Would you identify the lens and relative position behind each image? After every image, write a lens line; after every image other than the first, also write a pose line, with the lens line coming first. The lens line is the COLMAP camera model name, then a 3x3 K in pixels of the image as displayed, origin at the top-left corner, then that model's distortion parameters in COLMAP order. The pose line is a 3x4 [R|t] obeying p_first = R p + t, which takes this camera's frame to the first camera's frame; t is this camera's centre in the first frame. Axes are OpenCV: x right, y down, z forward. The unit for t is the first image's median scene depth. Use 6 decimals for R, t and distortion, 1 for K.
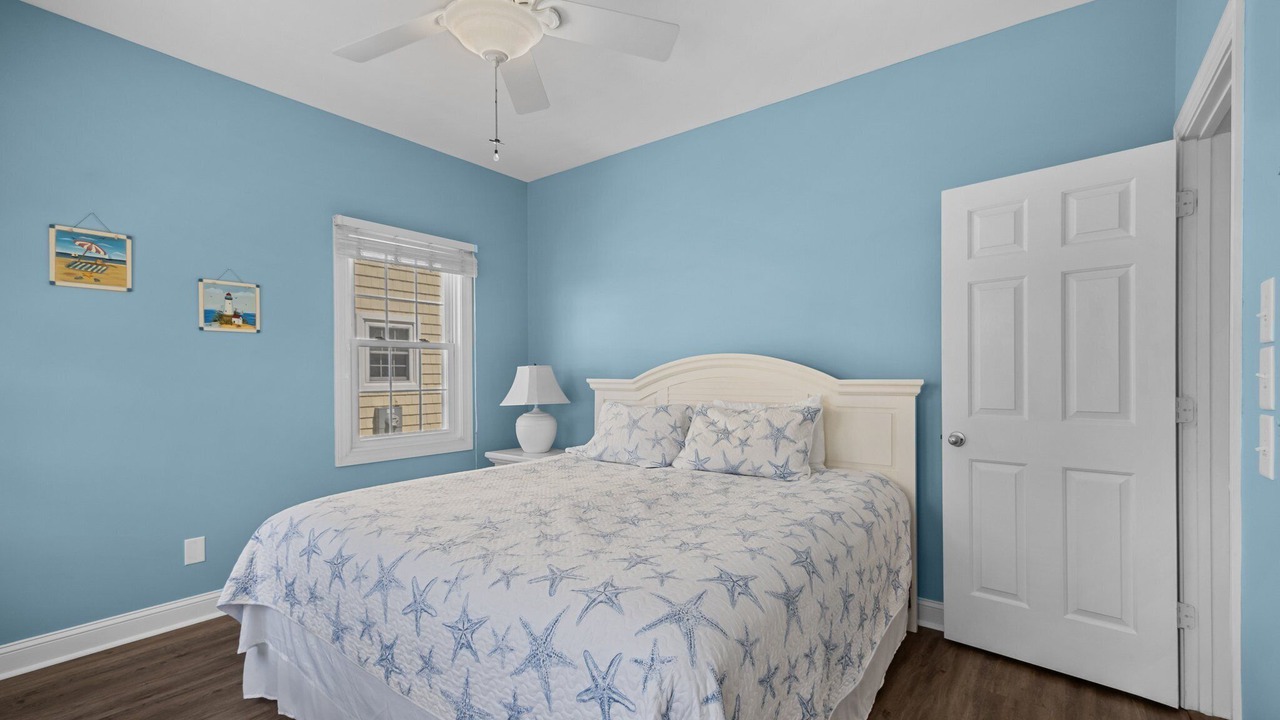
lens RADIAL K [[505.0, 0, 643.2], [0, 505.0, 382.6], [0, 0, 1]] dist [0.000279, 0.000106]
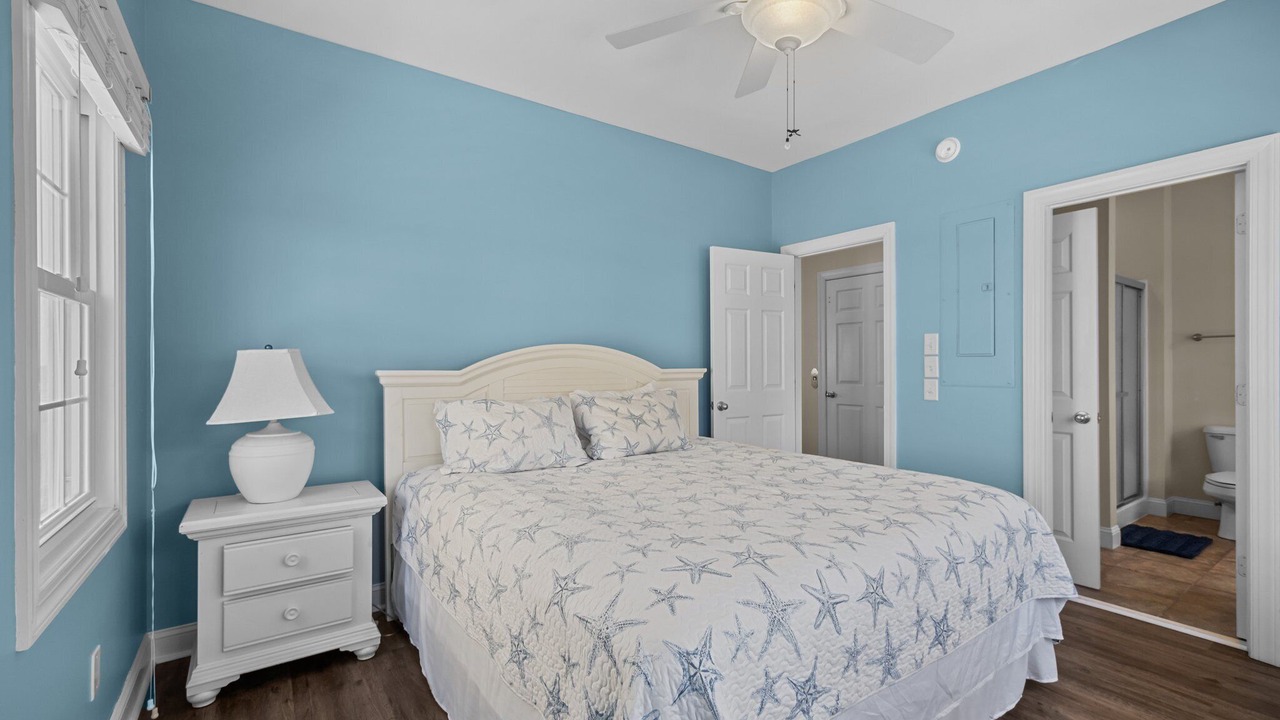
lens RADIAL K [[593.8, 0, 640.0], [0, 593.8, 360.0], [0, 0, 1]] dist [-0.000207, -0.000015]
pose [[0.300641, 0.007908, 0.953705, -0.939265], [0.011646, 0.999861, -0.011962, -0.009874], [-0.953666, 0.014703, 0.300507, 0.535462]]
